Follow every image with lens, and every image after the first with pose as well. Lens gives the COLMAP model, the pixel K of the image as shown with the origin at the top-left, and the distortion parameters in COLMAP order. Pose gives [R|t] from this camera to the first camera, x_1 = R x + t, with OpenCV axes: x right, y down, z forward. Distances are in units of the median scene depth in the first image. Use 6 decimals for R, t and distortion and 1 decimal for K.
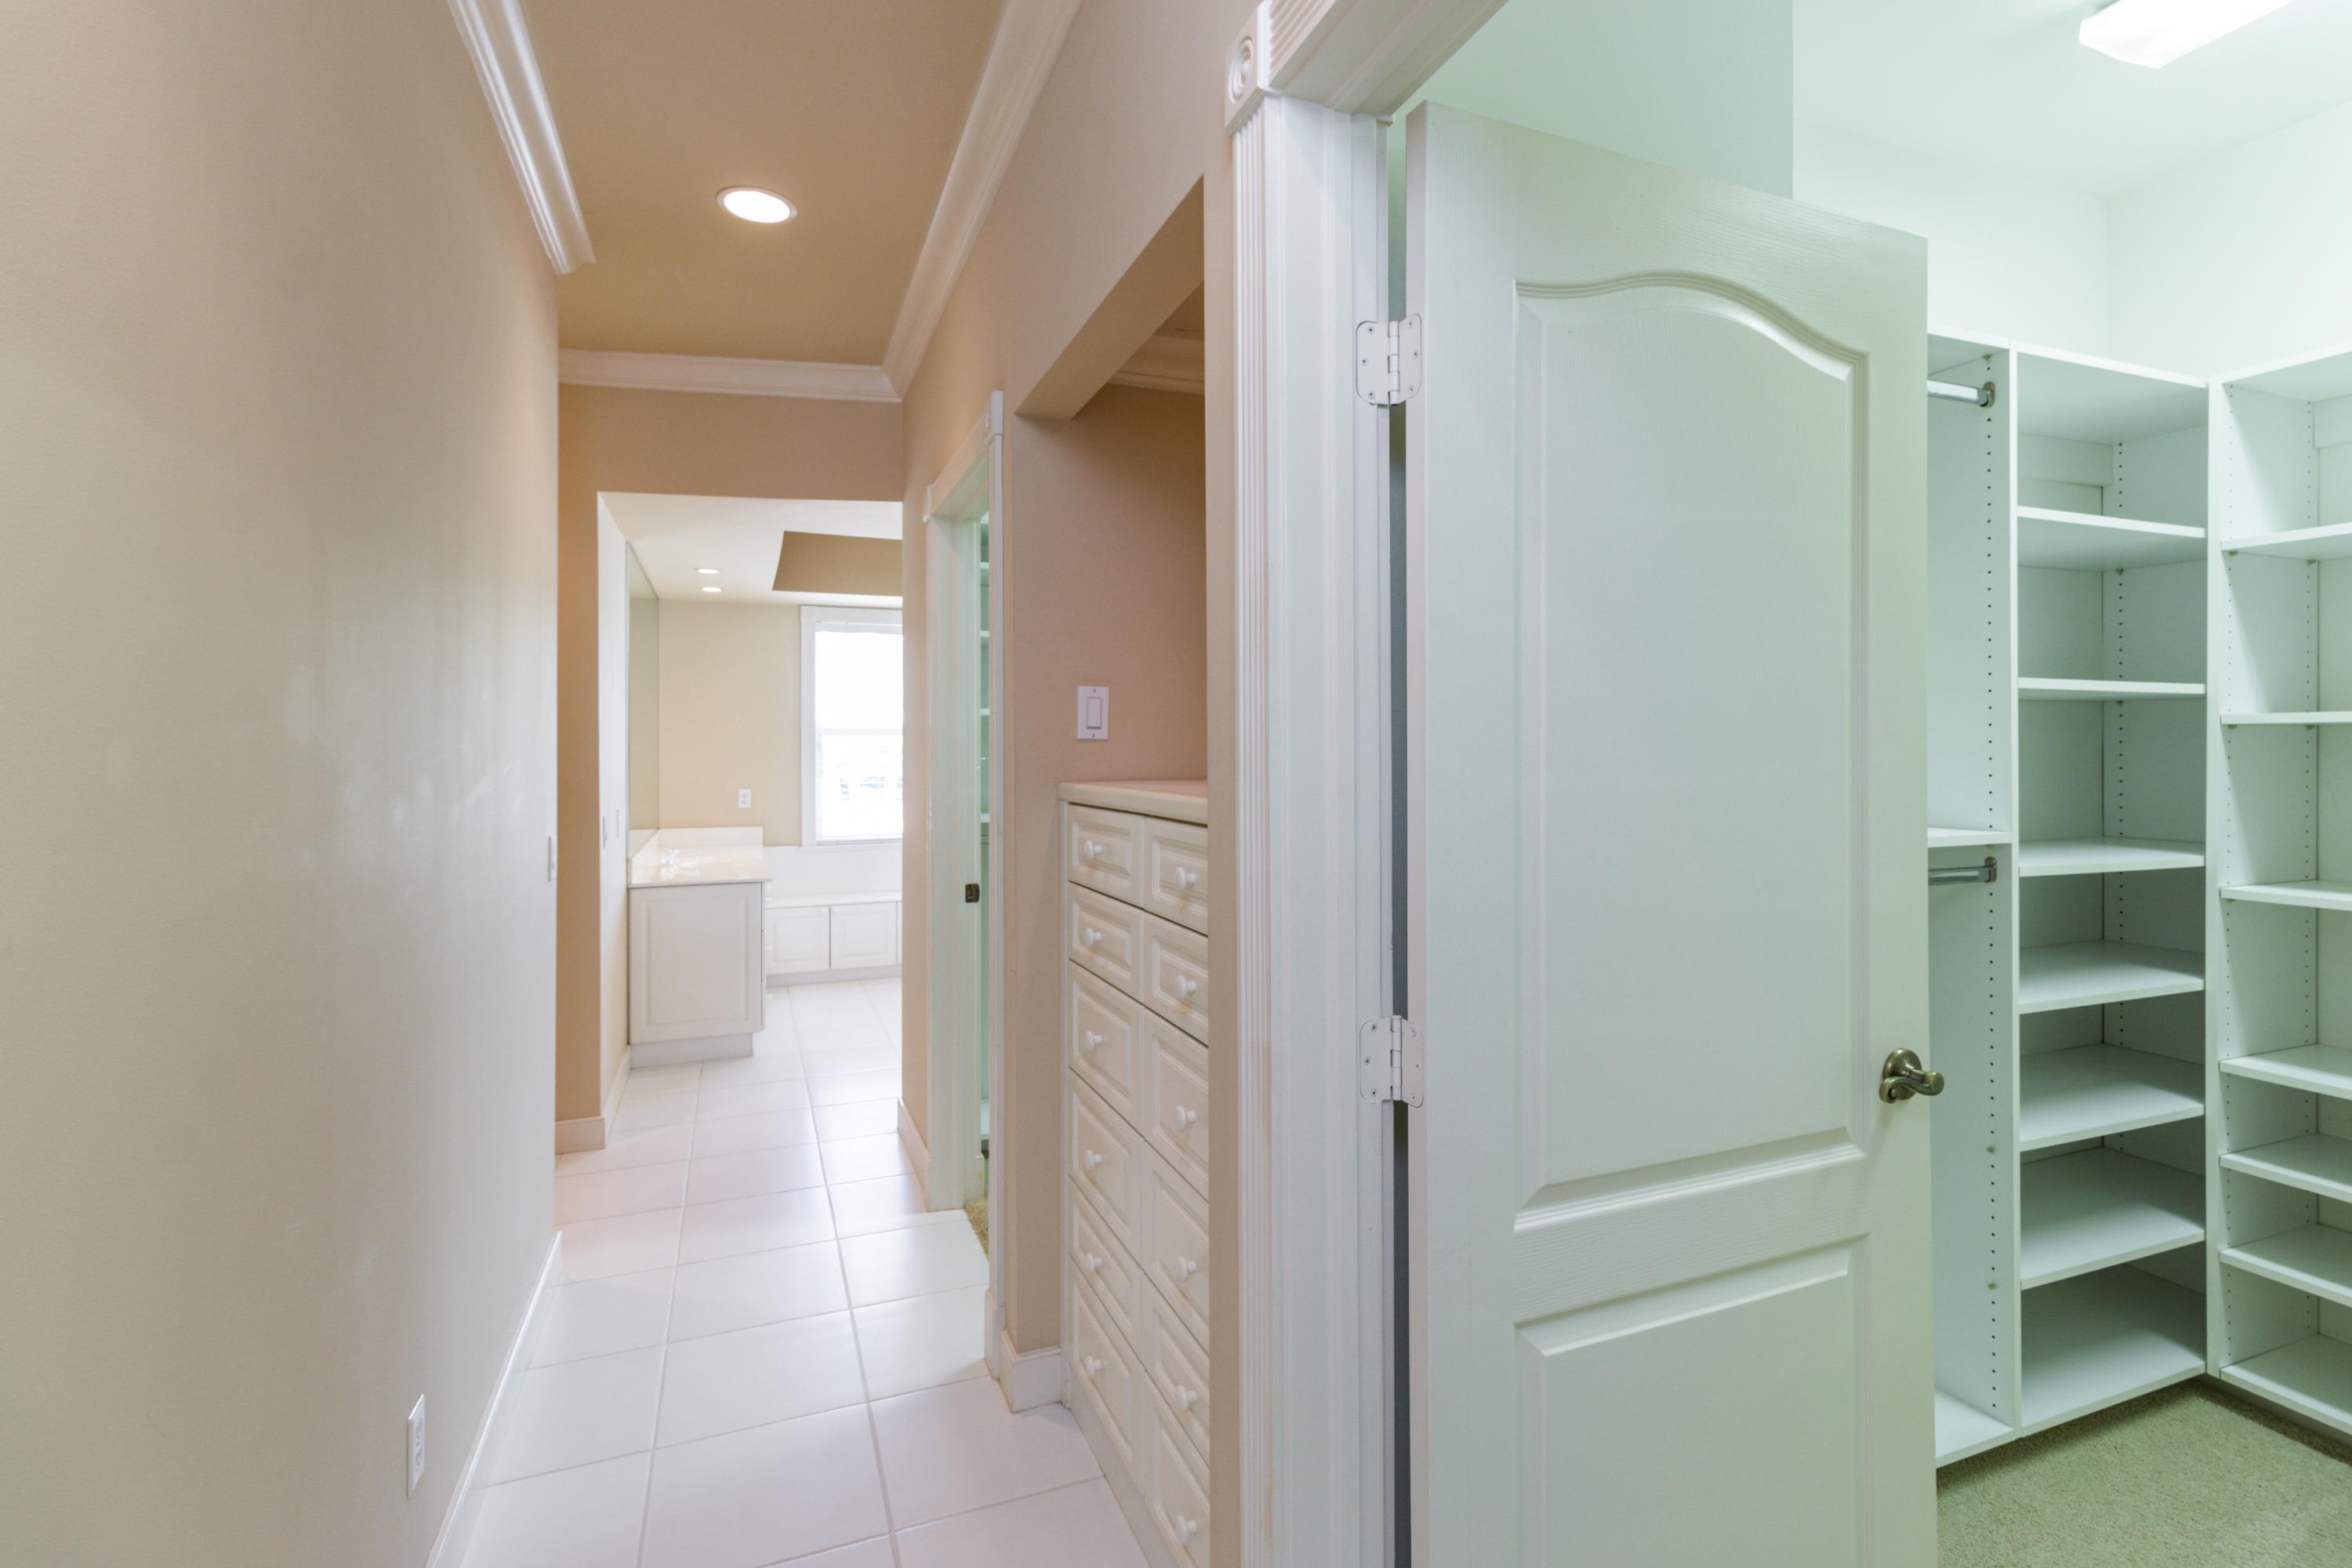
lens RADIAL K [[1109.4, 0, 1176.2], [0, 1109.4, 770.9], [0, 0, 1]] dist [0.009584, 0.000244]
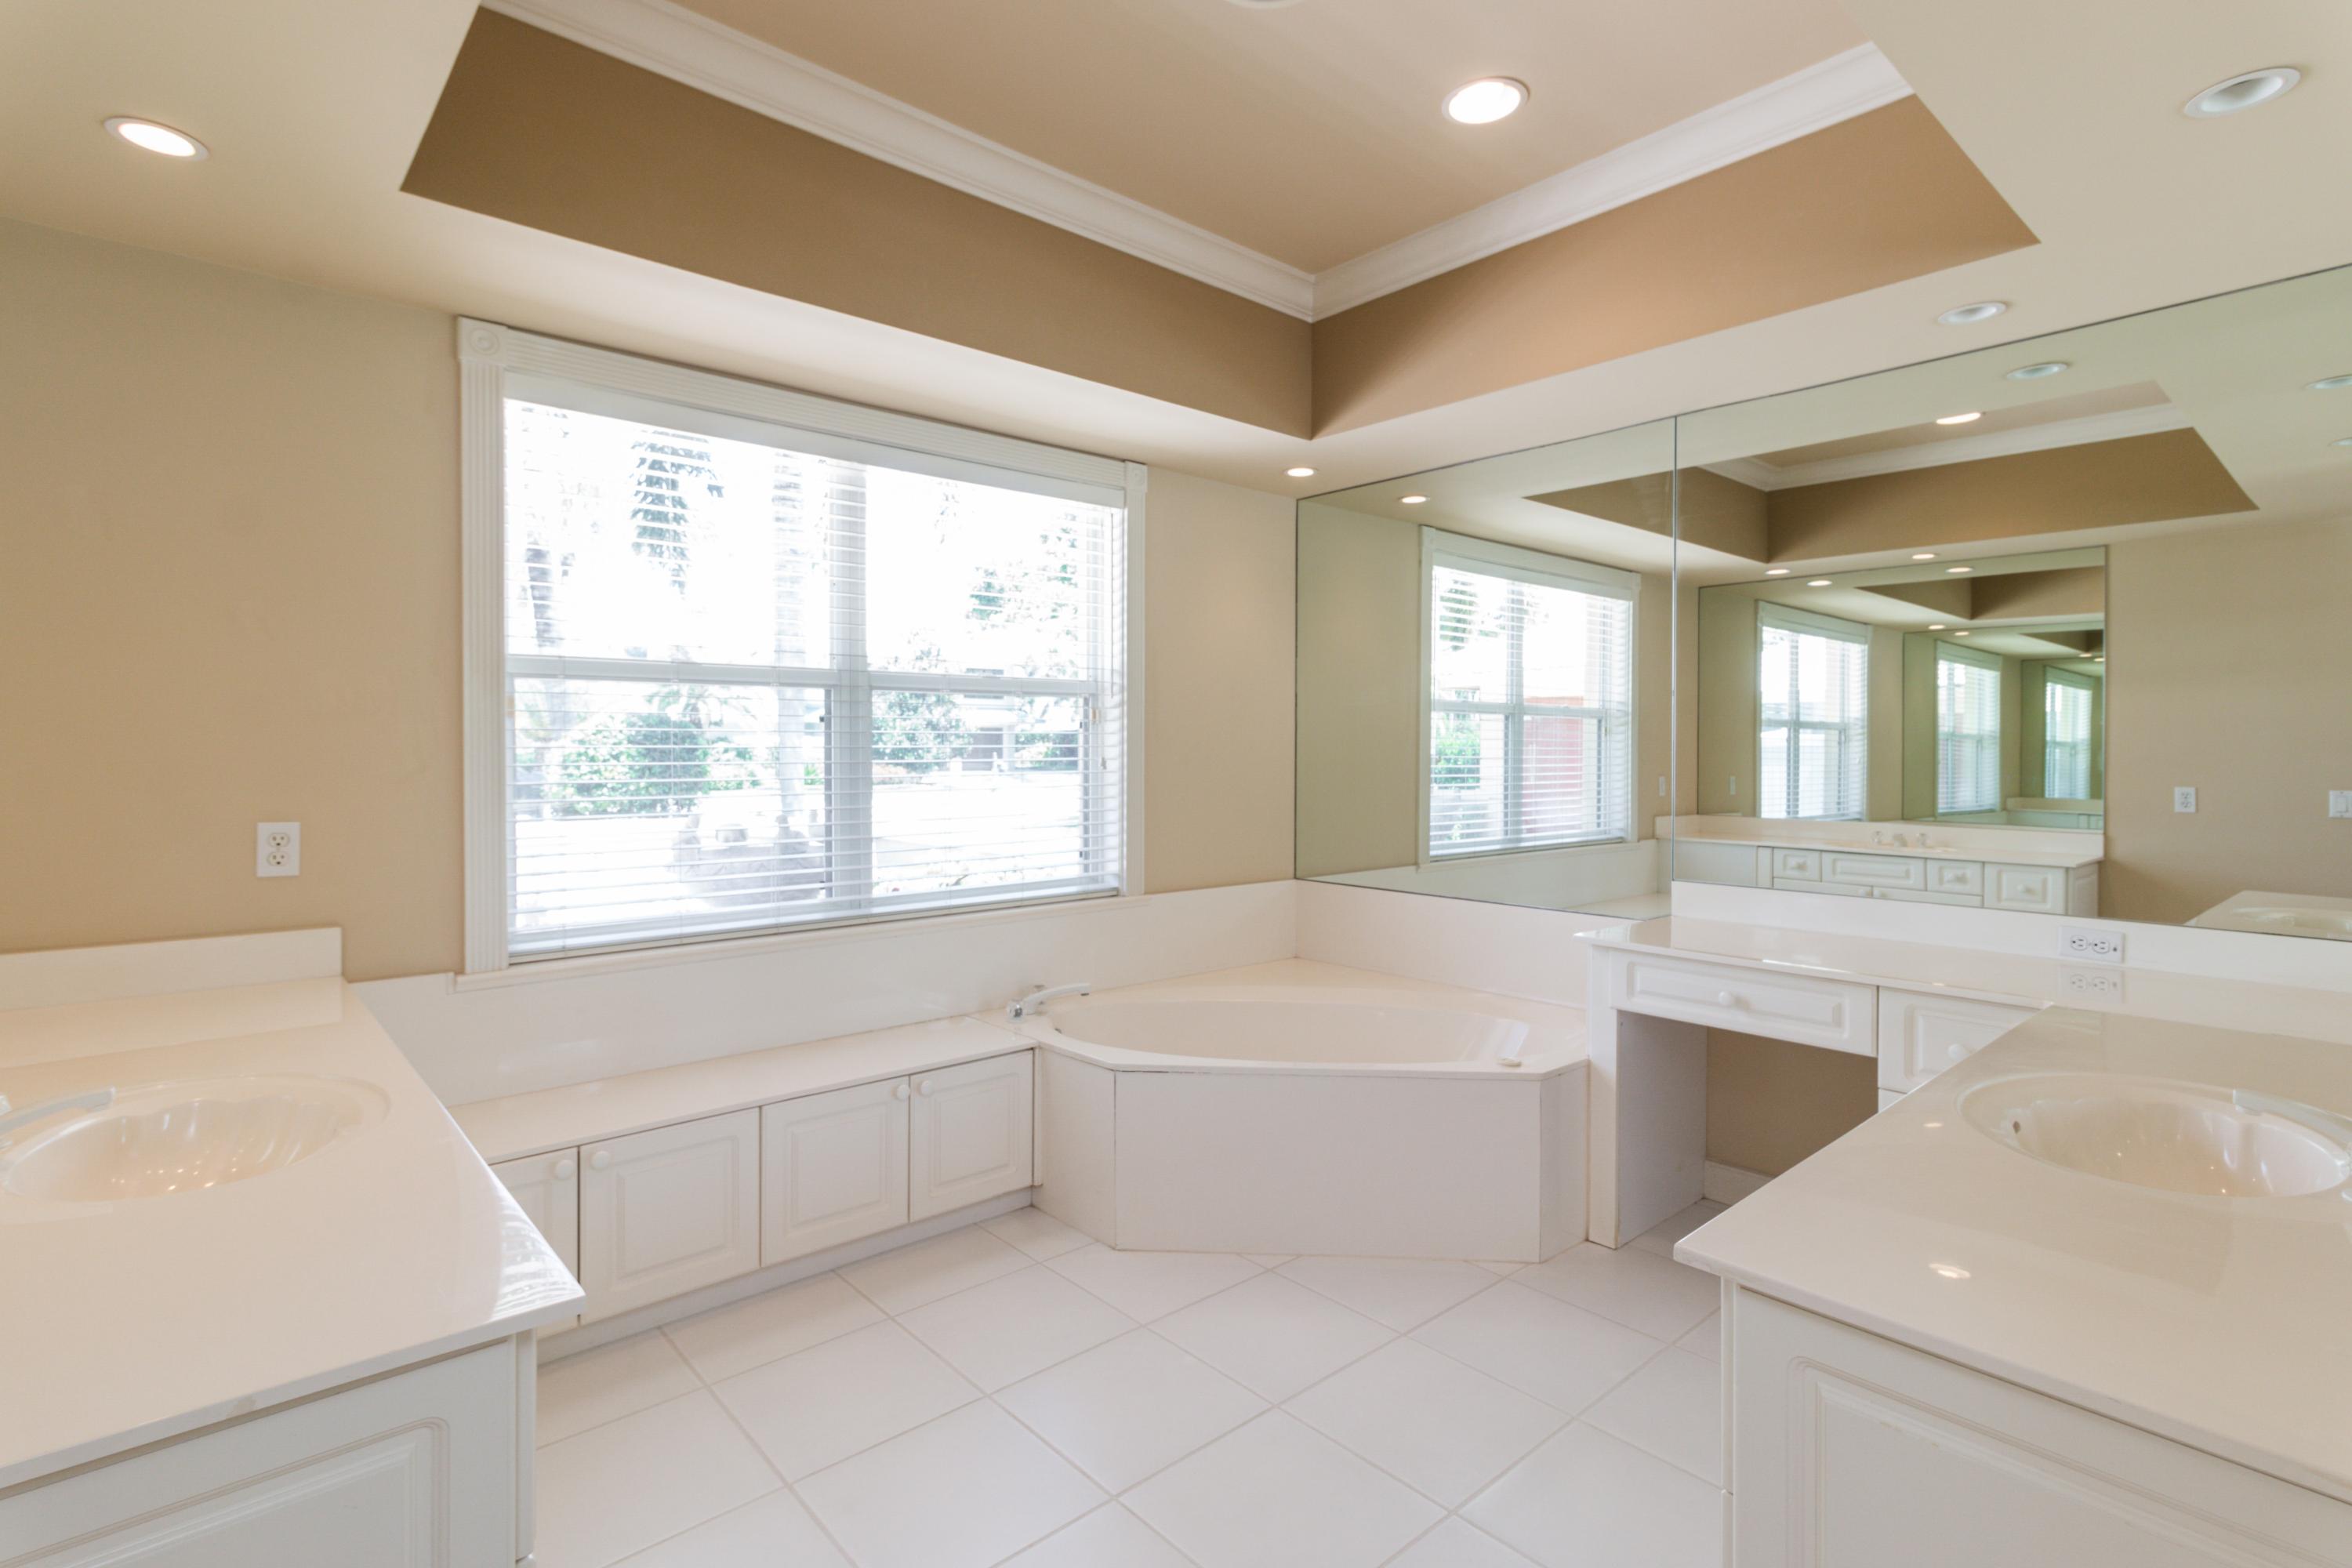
lens RADIAL K [[1109.4, 0, 1182.3], [0, 1109.4, 767.5], [0, 0, 1]] dist [0.009584, 0.000244]
pose [[0.935505, -0.004057, 0.353291, -0.249057], [0.004707, 0.999988, -0.000979, 0.001698], [-0.353283, 0.002579, 0.935513, 0.579622]]
